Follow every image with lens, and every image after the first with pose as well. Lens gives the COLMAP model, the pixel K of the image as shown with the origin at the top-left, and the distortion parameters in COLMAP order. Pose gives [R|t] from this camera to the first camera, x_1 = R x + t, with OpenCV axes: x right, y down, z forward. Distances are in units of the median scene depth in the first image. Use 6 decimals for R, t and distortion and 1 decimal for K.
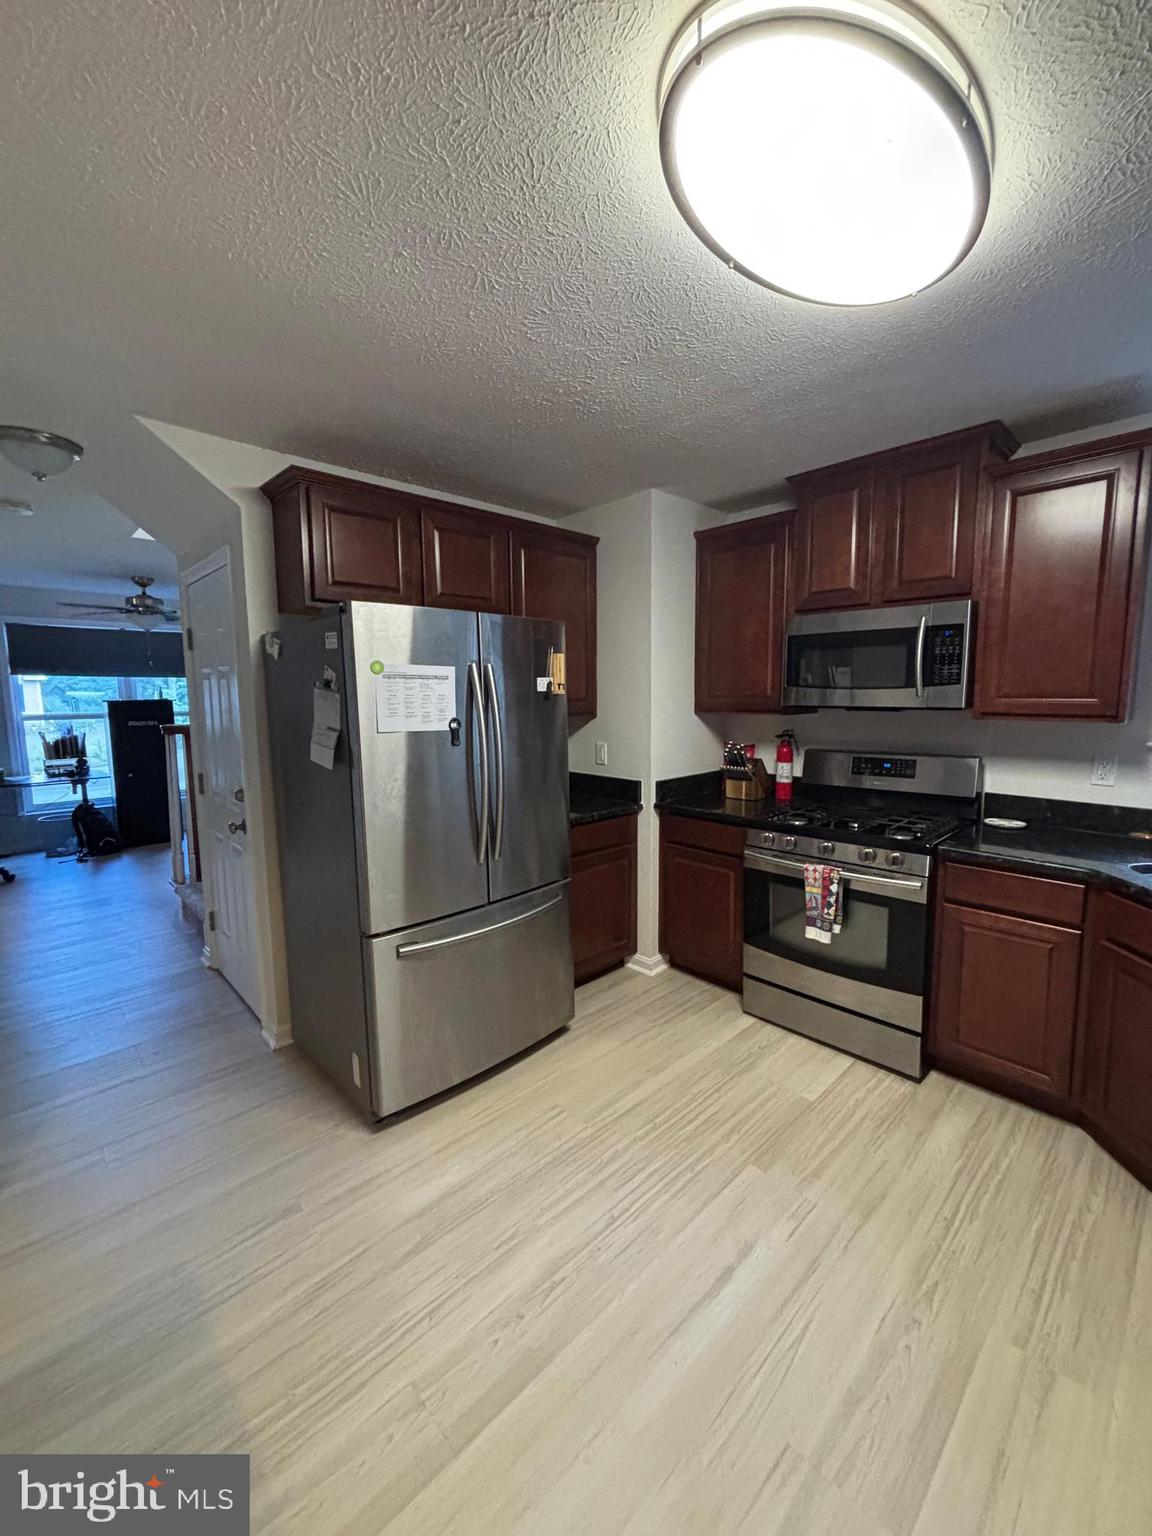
lens RADIAL K [[619.9, 0, 576.3], [0, 619.9, 764.9], [0, 0, 1]] dist [-0.004273, 0.001216]
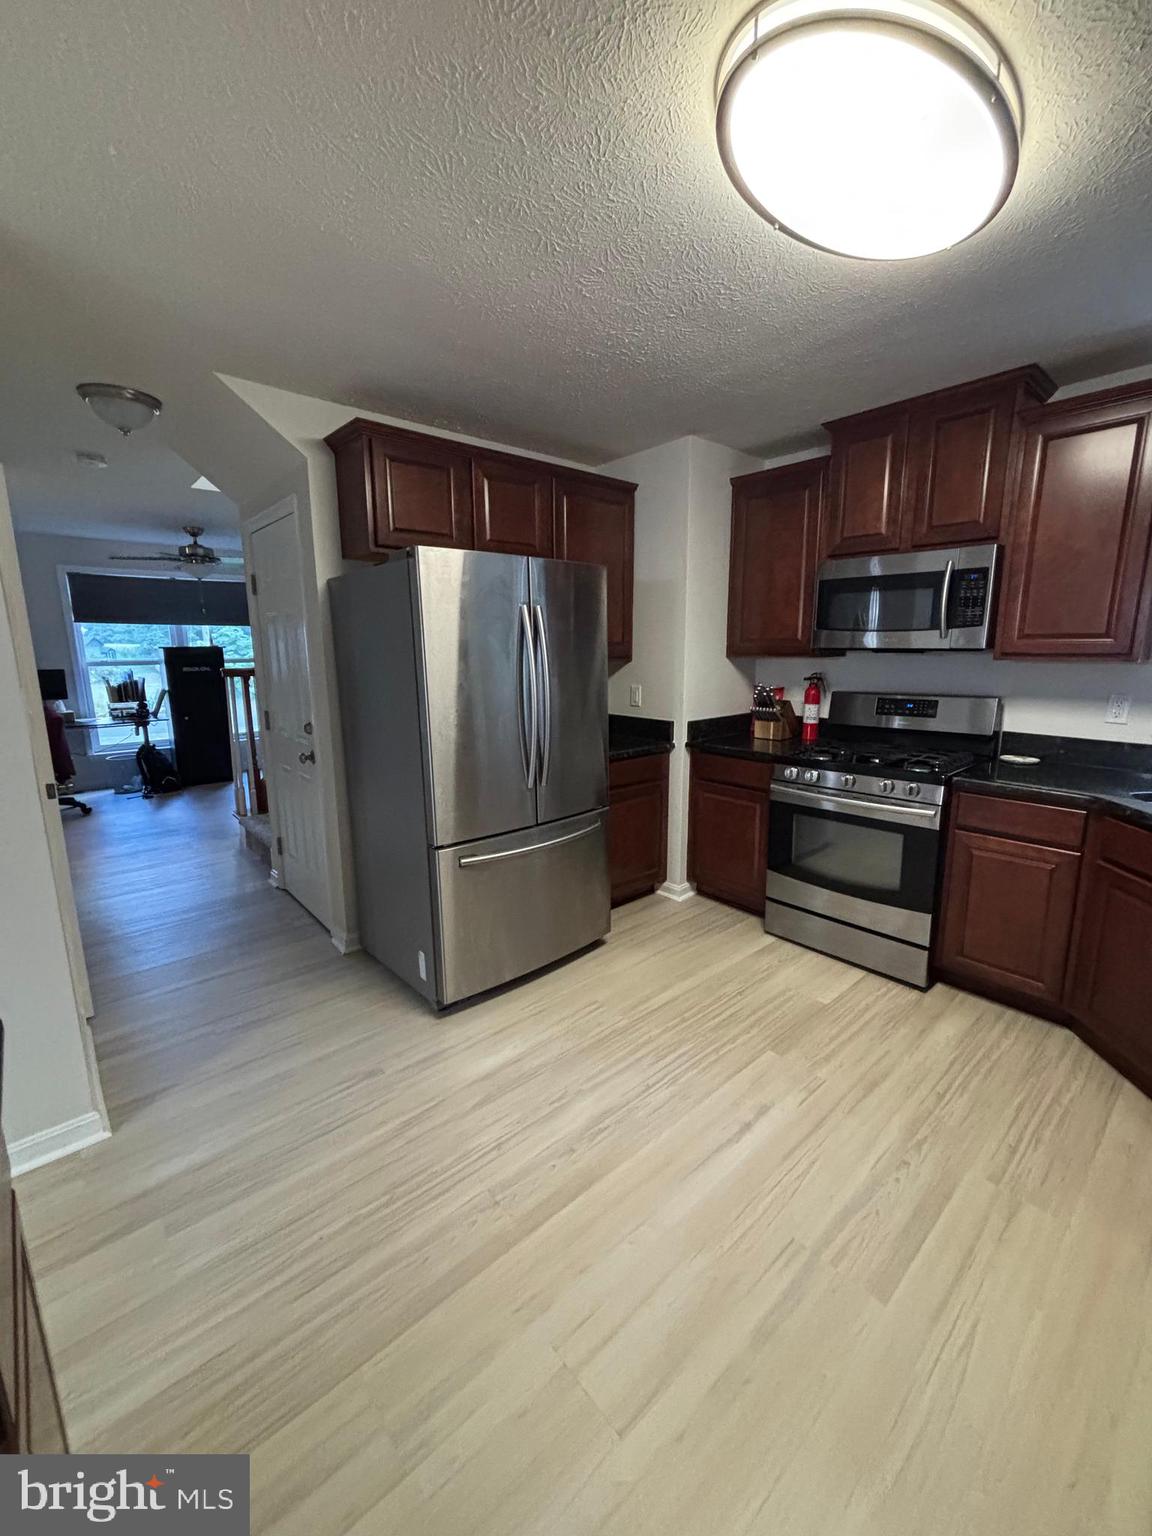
lens RADIAL K [[619.9, 0, 576.3], [0, 619.9, 764.9], [0, 0, 1]] dist [-0.004273, 0.001216]
pose [[0.999197, 0.010173, -0.038765, -0.029352], [-0.007320, 0.997302, 0.073047, 0.035623], [0.039403, -0.072705, 0.996575, -0.099289]]
